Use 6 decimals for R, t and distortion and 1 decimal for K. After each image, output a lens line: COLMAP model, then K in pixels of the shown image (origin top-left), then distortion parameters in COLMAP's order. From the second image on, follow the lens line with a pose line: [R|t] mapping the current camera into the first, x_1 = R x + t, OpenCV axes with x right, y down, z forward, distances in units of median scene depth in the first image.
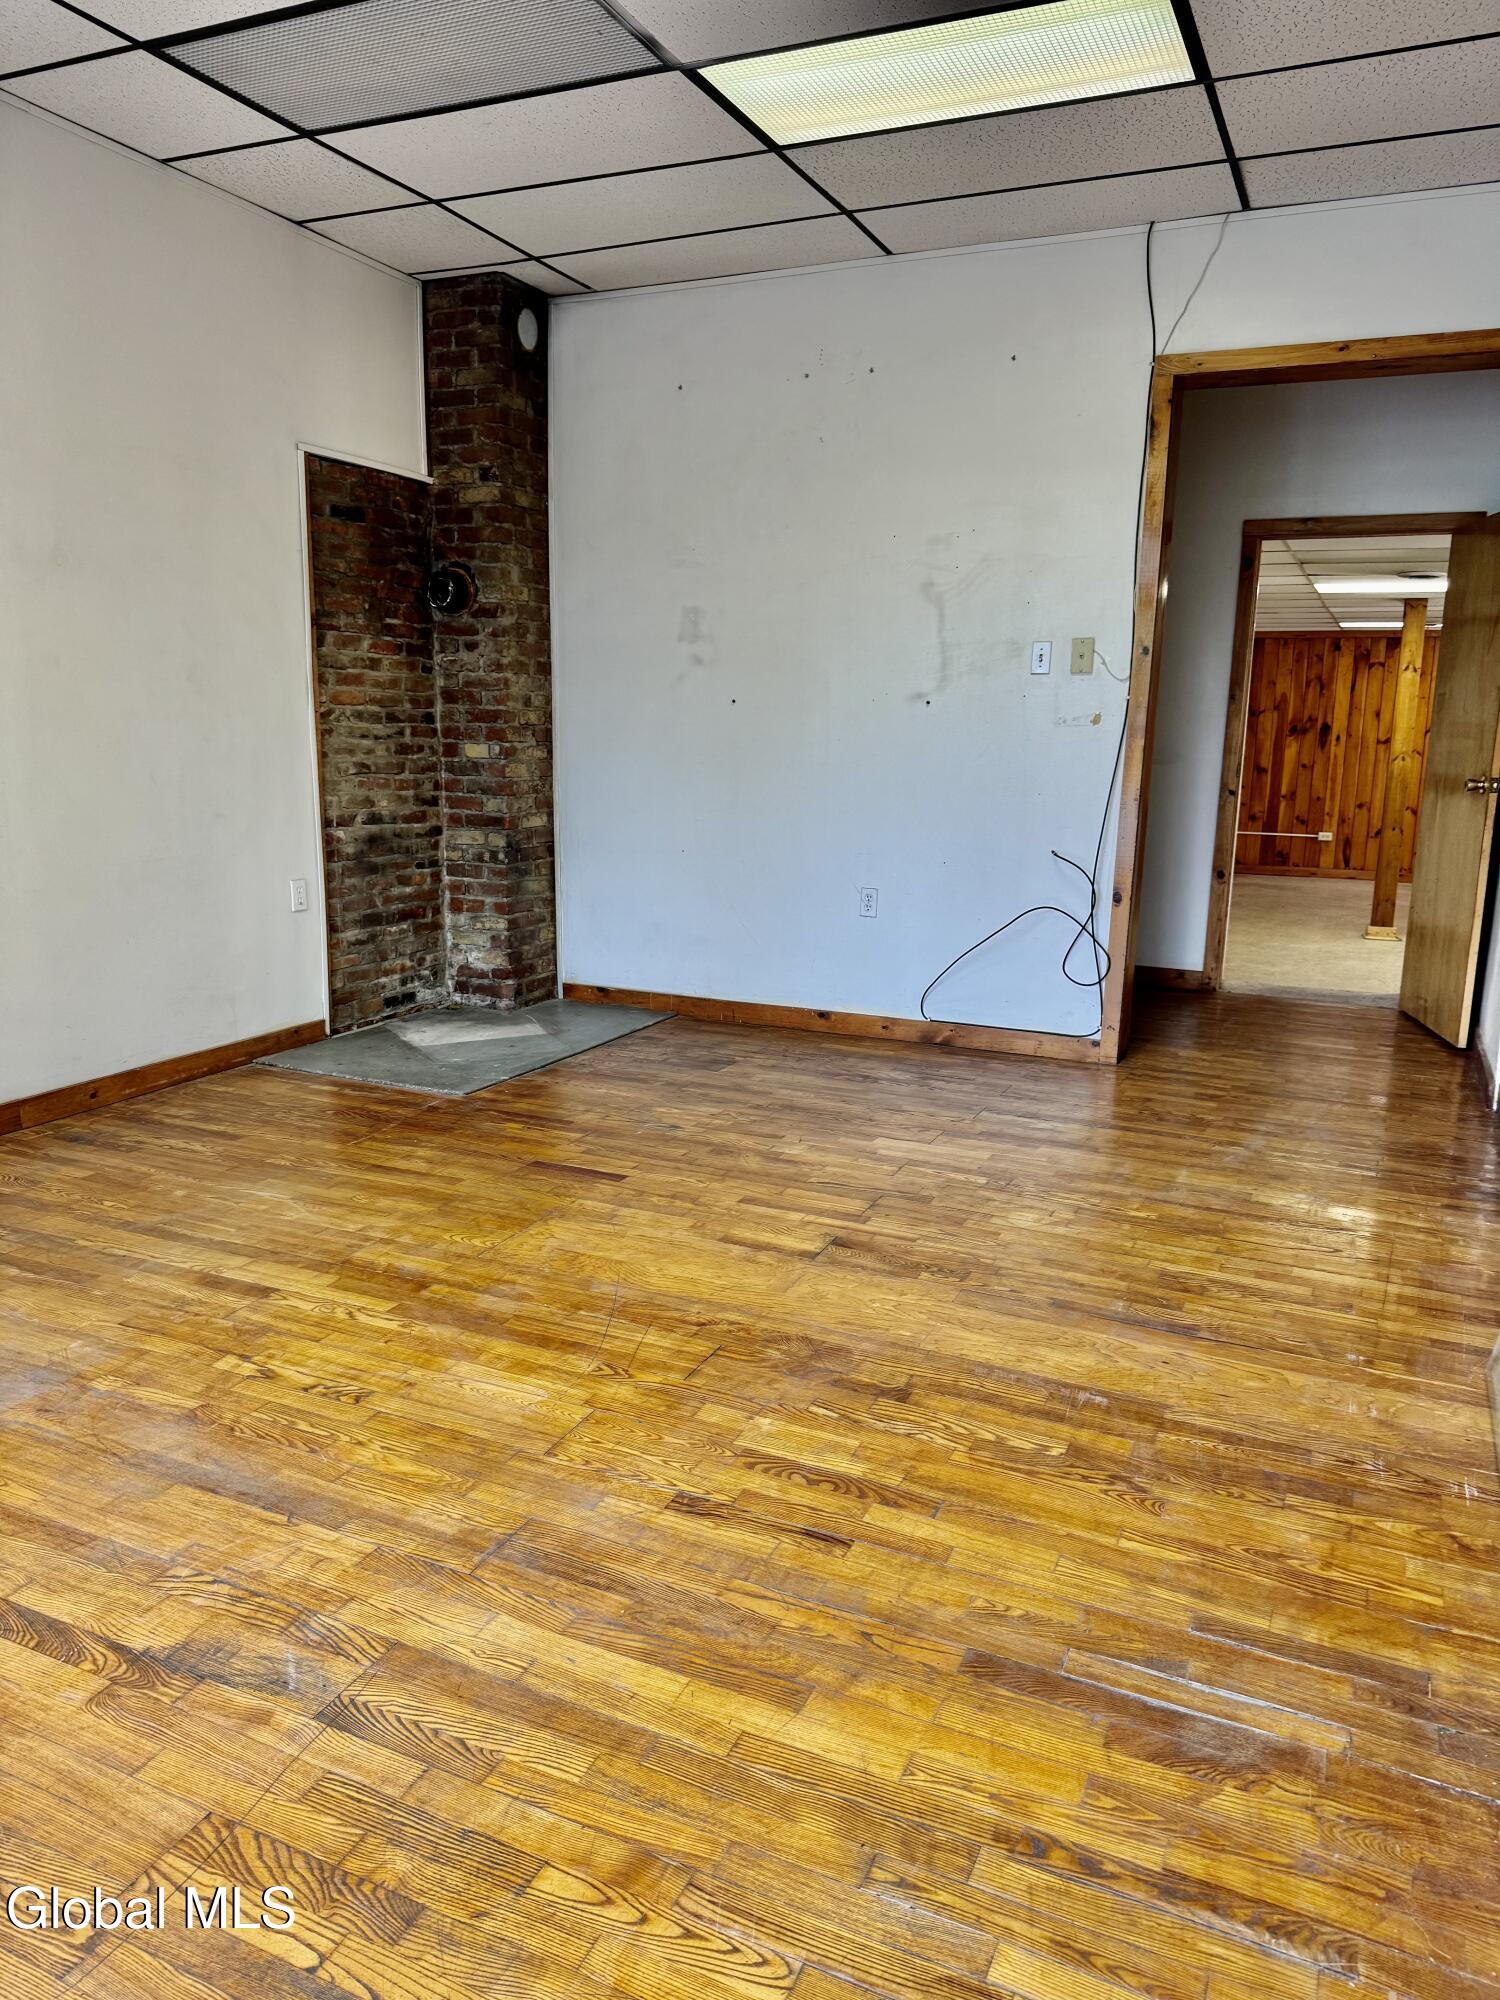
lens RADIAL K [[1408.7, 0, 745.5], [0, 1408.7, 996.6], [0, 0, 1]] dist [0.060557, -0.099322]
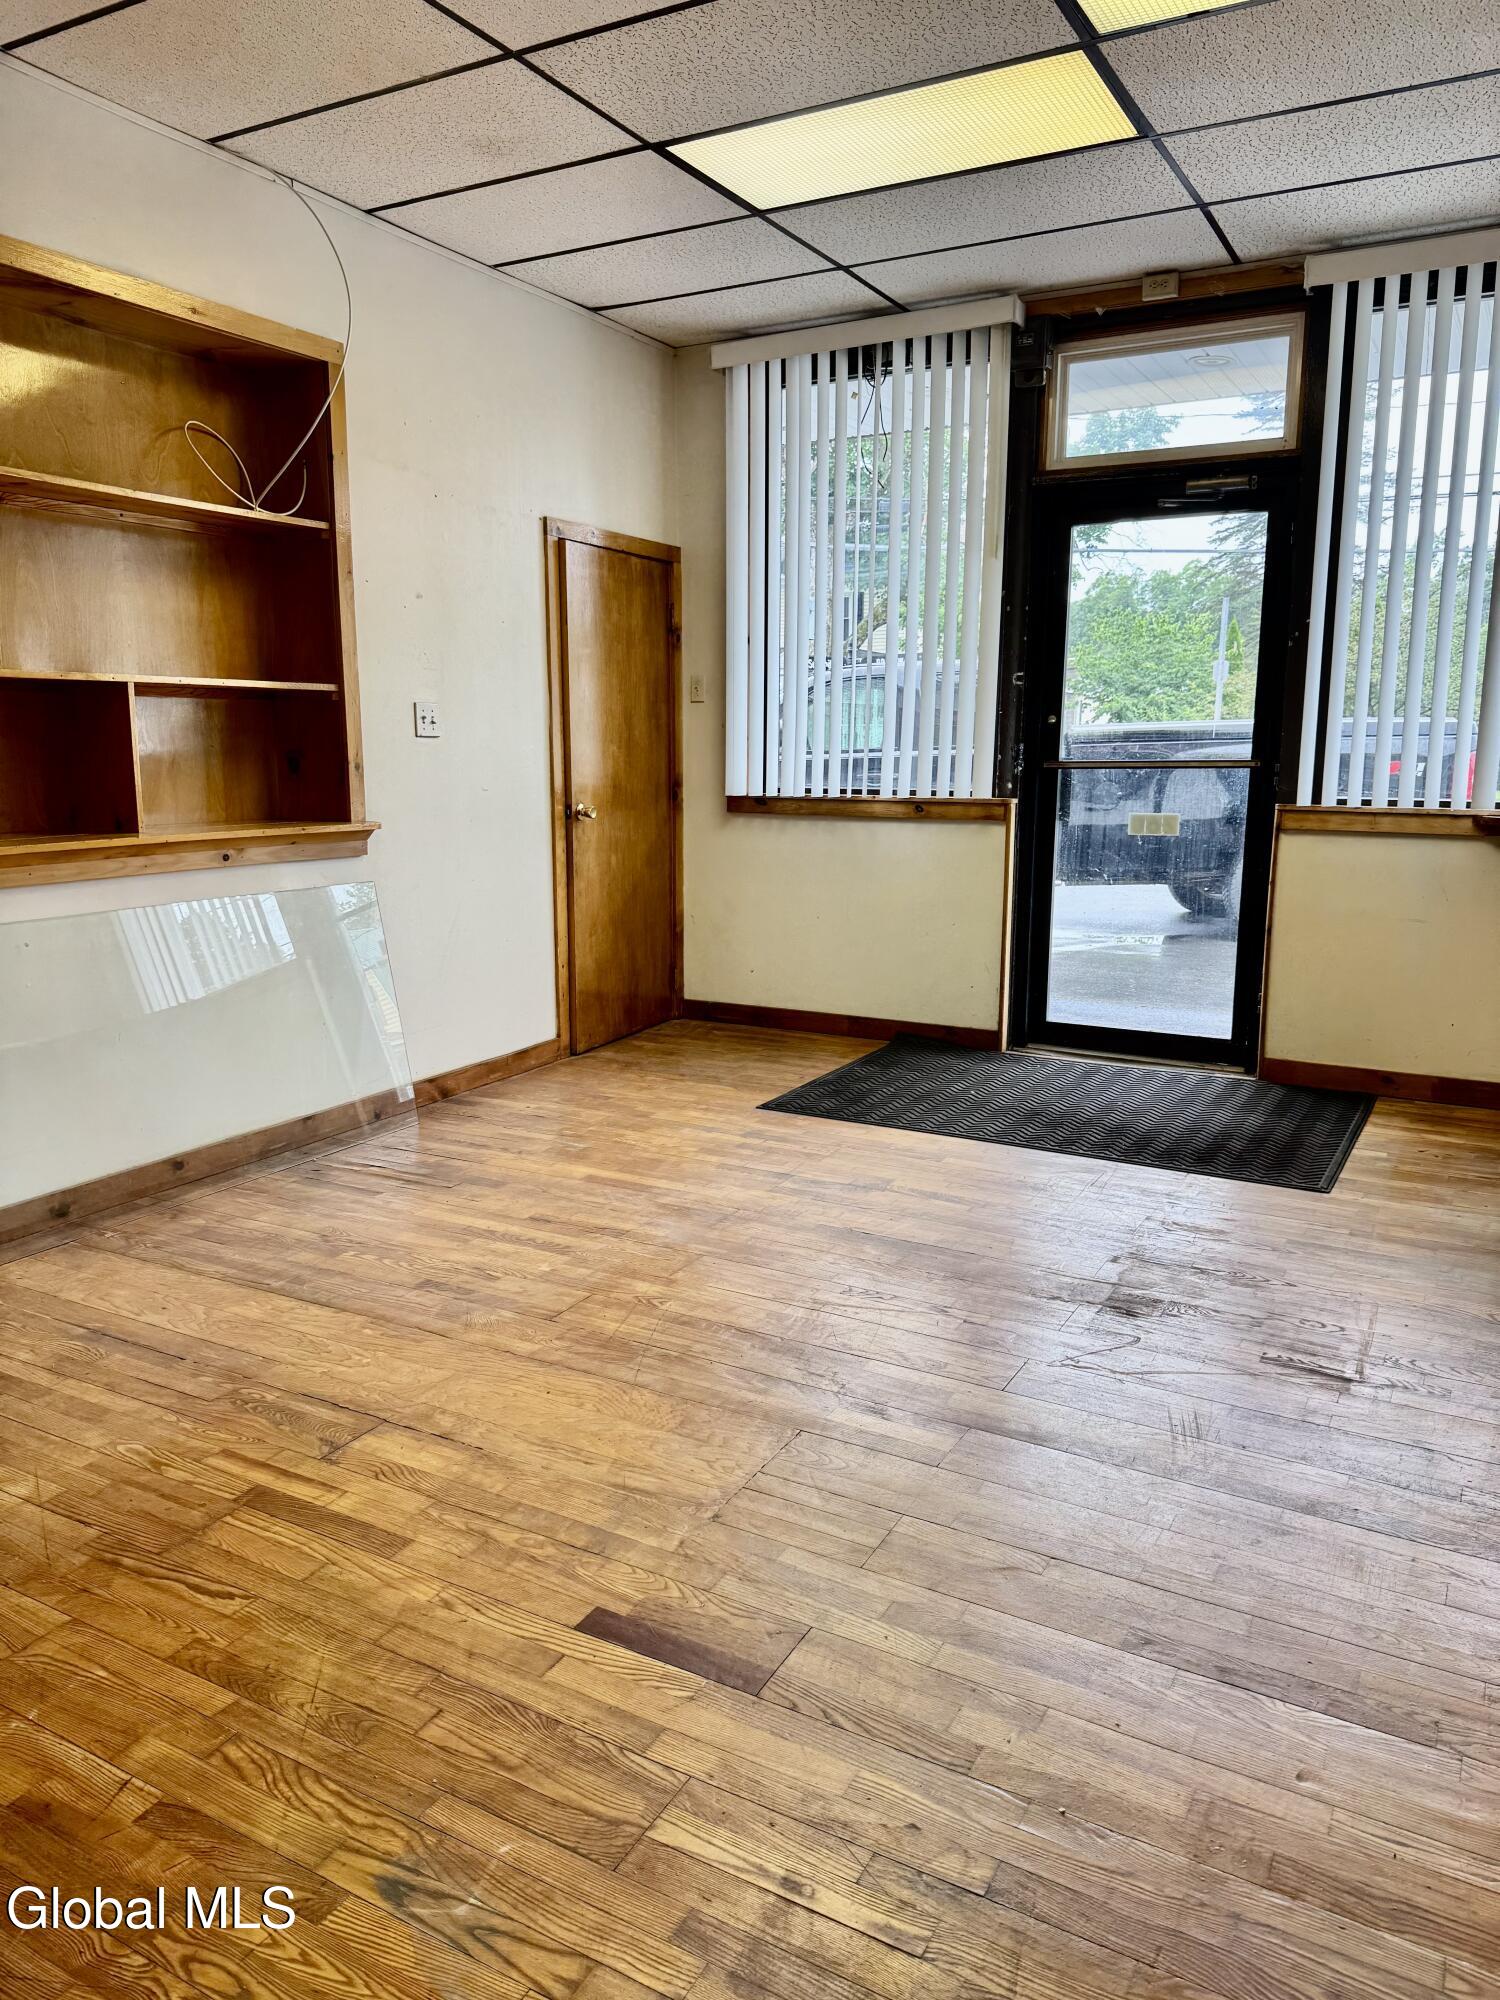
lens RADIAL K [[1386.4, 0, 746.6], [0, 1386.4, 1001.4], [0, 0, 1]] dist [0.080066, -0.110276]
pose [[-0.996531, -0.035923, 0.075064, -0.238945], [-0.005358, 0.927856, 0.372899, -0.383848], [-0.083044, 0.371203, -0.924831, 1.878373]]
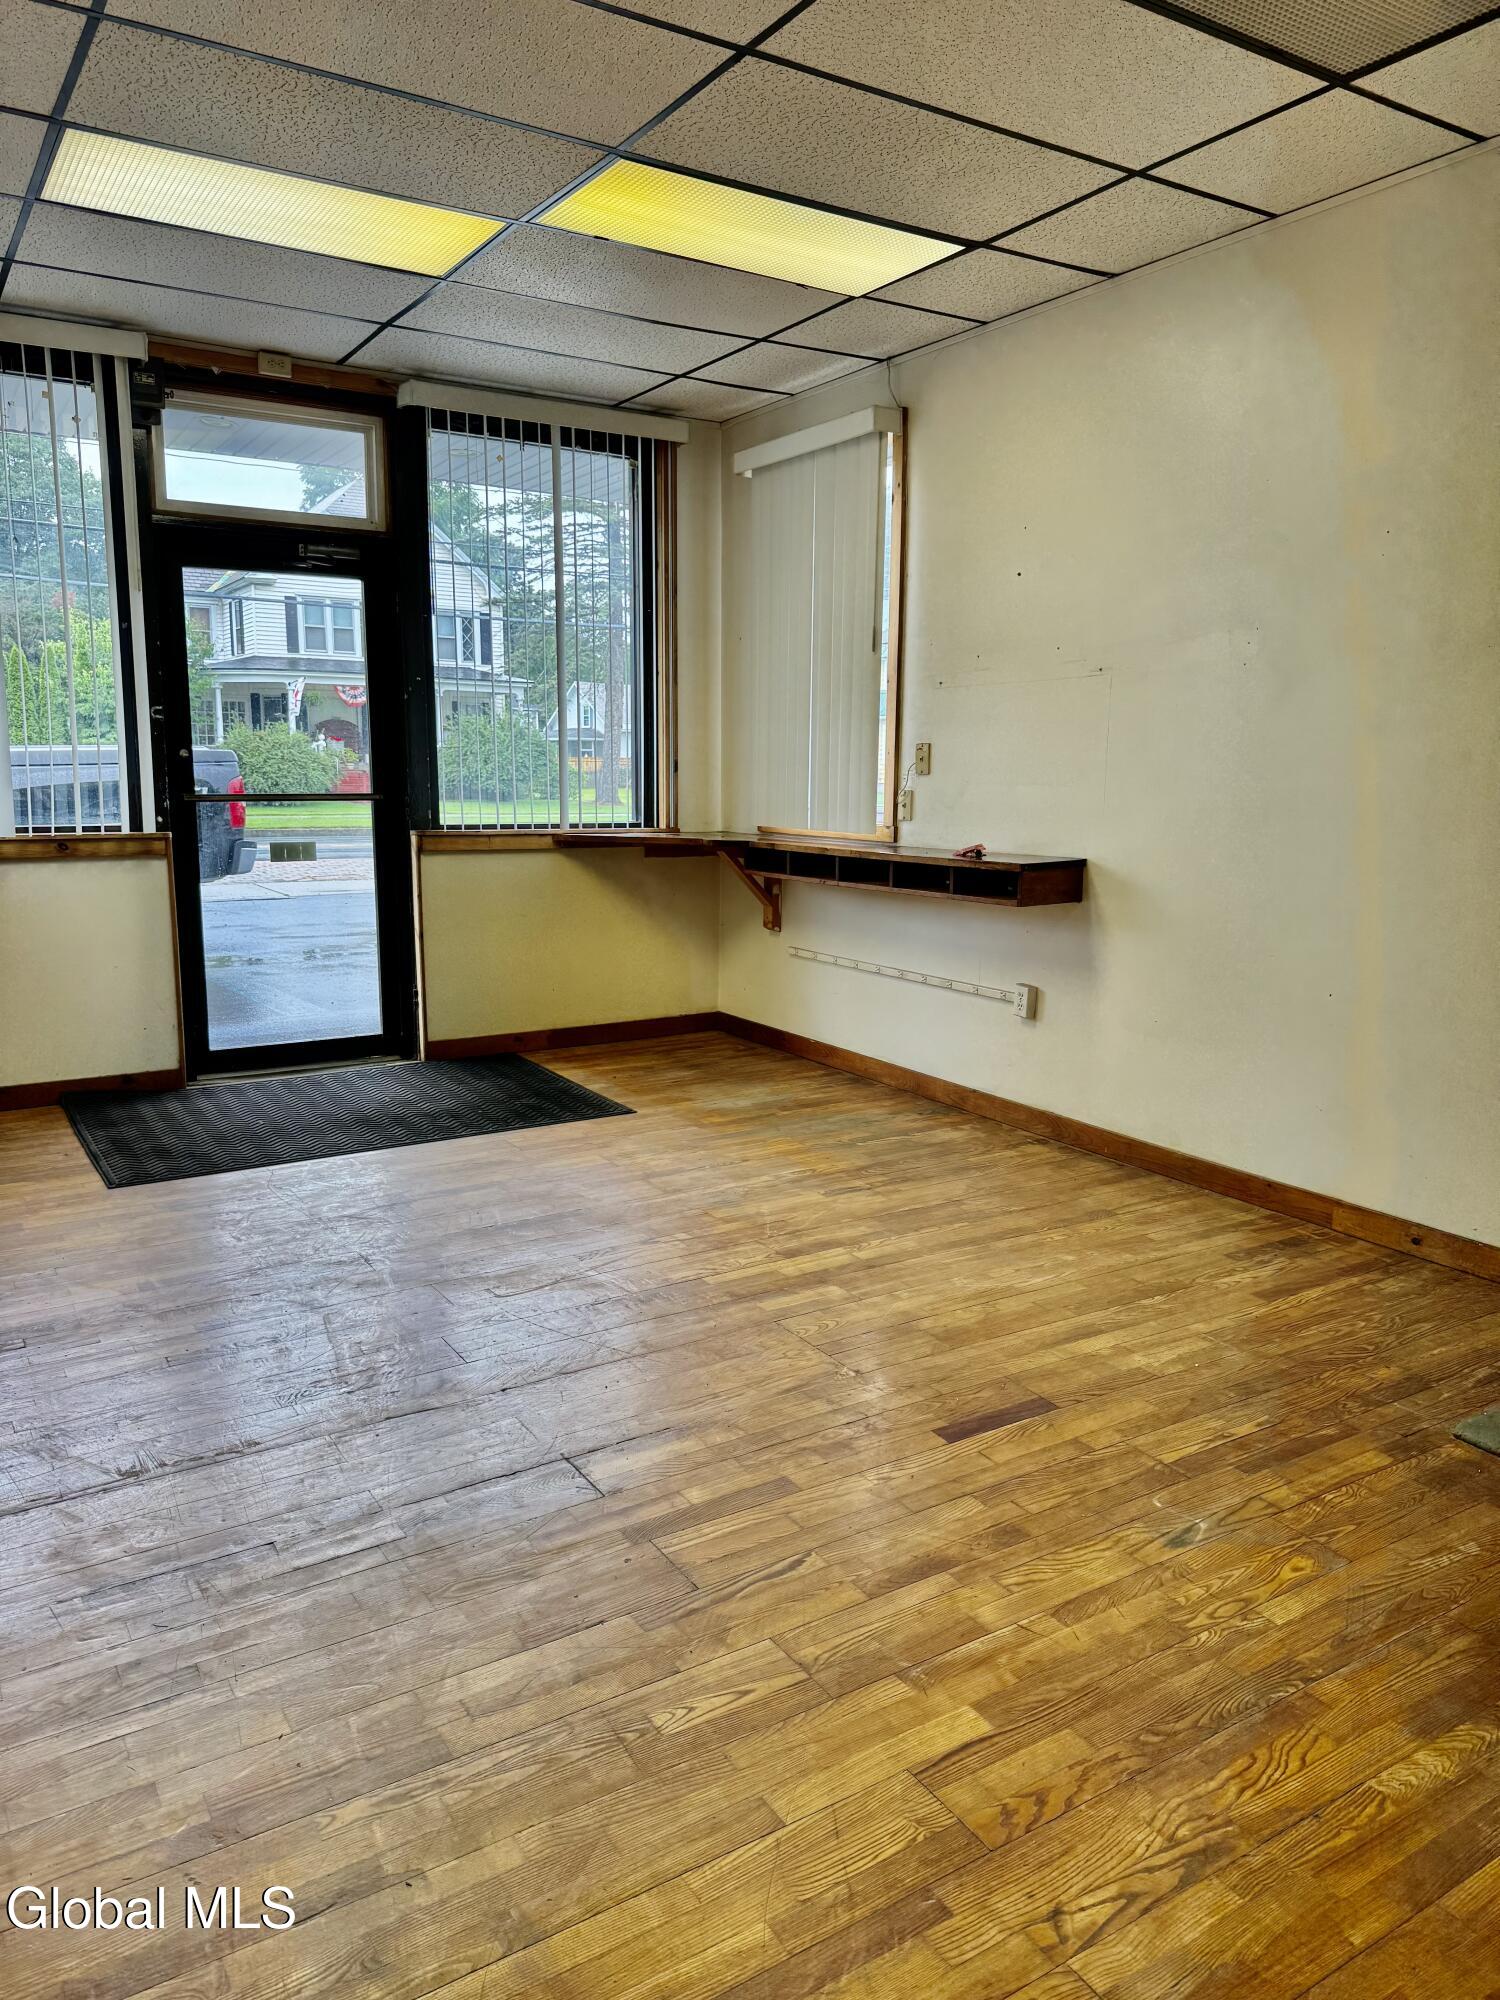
lens RADIAL K [[1386.4, 0, 746.6], [0, 1386.4, 1001.4], [0, 0, 1]] dist [0.080066, -0.110276]
pose [[-0.549361, 0.117797, -0.827240, 0.730562], [-0.179939, 0.950108, 0.254789, -0.339121], [0.815981, 0.288824, -0.500756, 1.631331]]
